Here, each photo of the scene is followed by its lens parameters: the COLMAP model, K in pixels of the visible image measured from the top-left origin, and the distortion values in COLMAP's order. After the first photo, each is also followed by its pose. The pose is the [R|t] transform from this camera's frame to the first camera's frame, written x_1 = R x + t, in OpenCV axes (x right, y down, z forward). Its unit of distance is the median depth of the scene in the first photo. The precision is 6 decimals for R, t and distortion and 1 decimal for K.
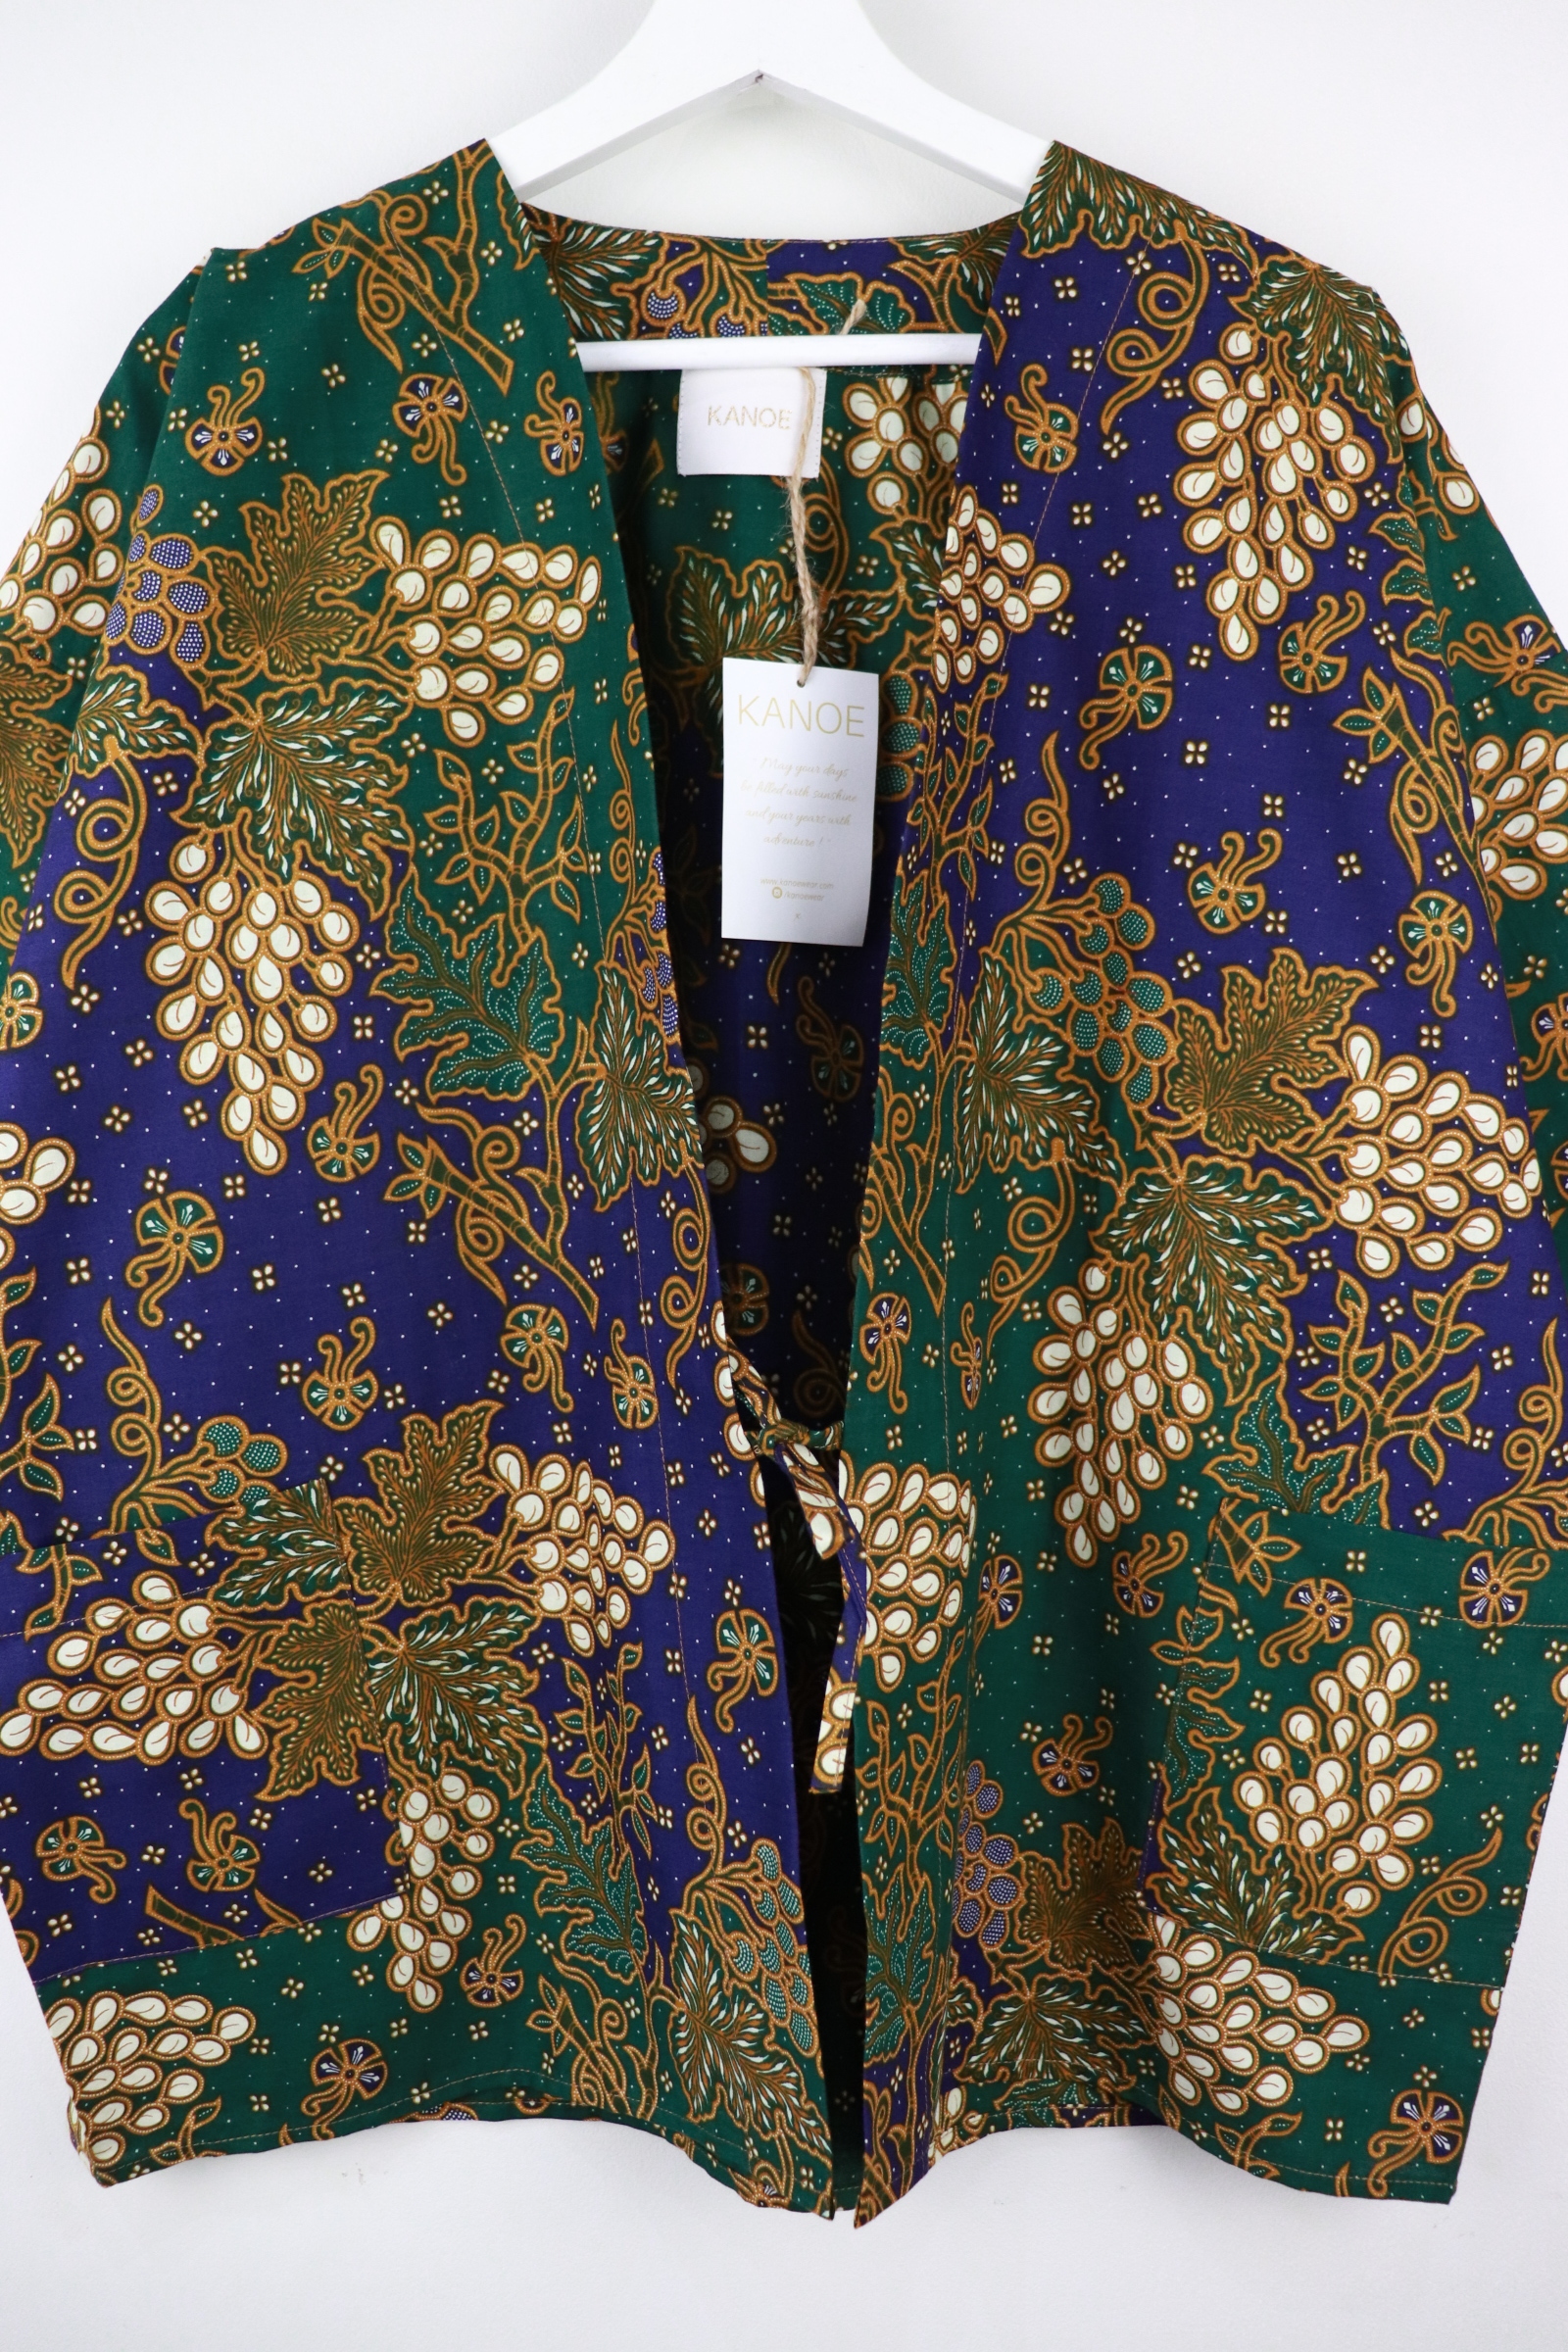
lens RADIAL K [[1929.1, 0, 798.1], [0, 1929.1, 1179.0], [0, 0, 1]] dist [-0.183255, 0.167132]
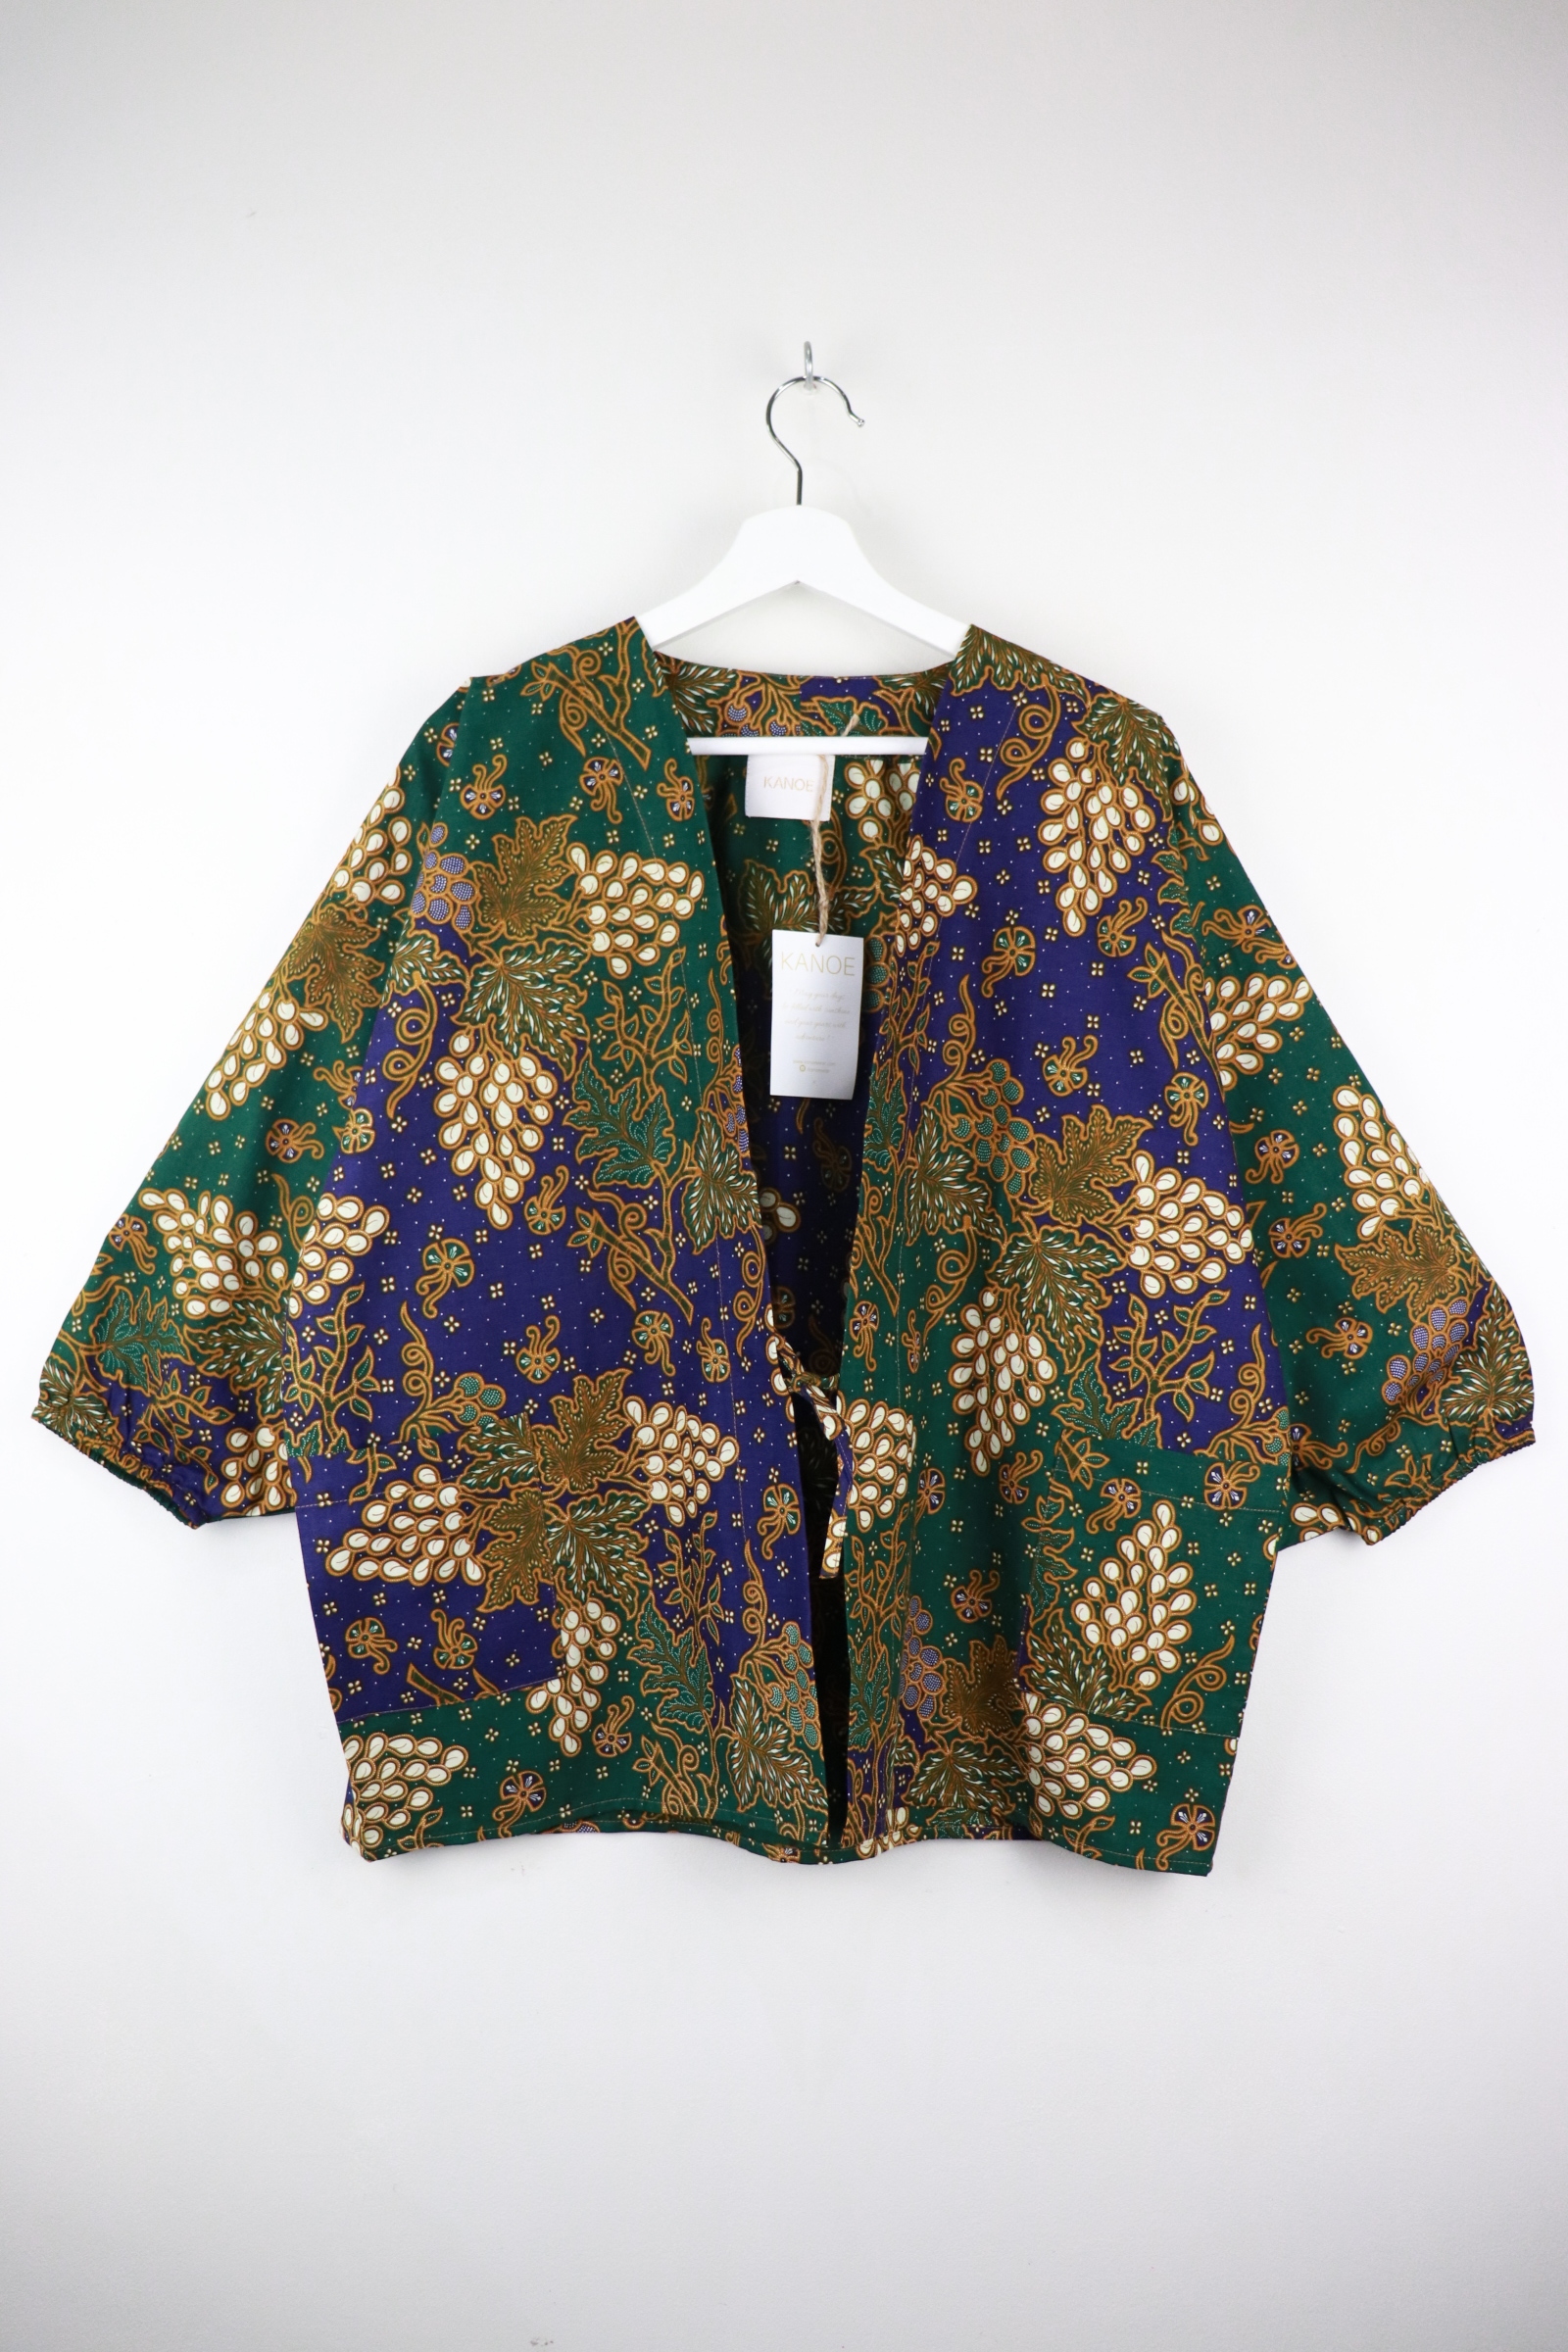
lens RADIAL K [[1929.1, 0, 798.1], [0, 1929.1, 1179.0], [0, 0, 1]] dist [-0.183255, 0.167132]
pose [[0.999748, 0.013038, 0.018288, -0.045018], [-0.012099, 0.998648, -0.050547, 0.035447], [-0.018923, 0.050313, 0.998554, -0.704073]]
